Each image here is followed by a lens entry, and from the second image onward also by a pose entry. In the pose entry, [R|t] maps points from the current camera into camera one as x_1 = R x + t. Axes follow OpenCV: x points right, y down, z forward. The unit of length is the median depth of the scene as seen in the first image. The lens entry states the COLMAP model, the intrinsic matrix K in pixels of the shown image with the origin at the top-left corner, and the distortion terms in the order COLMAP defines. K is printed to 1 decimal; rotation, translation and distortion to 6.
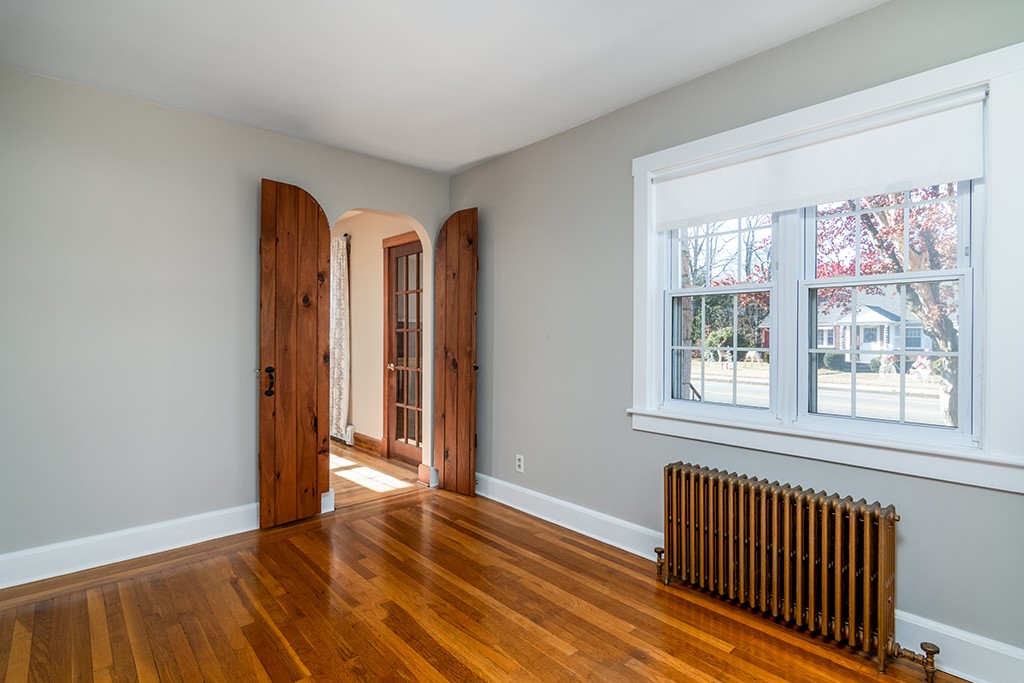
lens RADIAL K [[501.9, 0, 510.5], [0, 501.9, 335.1], [0, 0, 1]] dist [-0.000168, -0.000189]
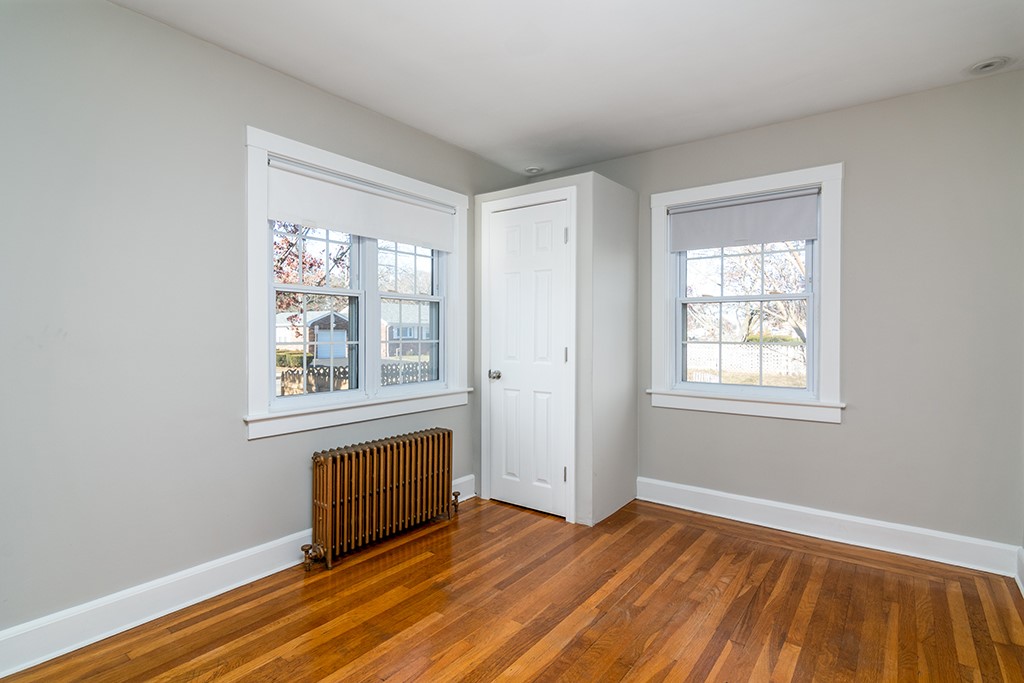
lens RADIAL K [[501.9, 0, 511.6], [0, 501.9, 339.1], [0, 0, 1]] dist [-0.000168, -0.000189]
pose [[-0.183018, -0.013023, 0.983023, -0.739363], [-0.003366, 0.999915, 0.012621, 0.003529], [-0.983104, -0.000999, -0.183046, 0.777191]]
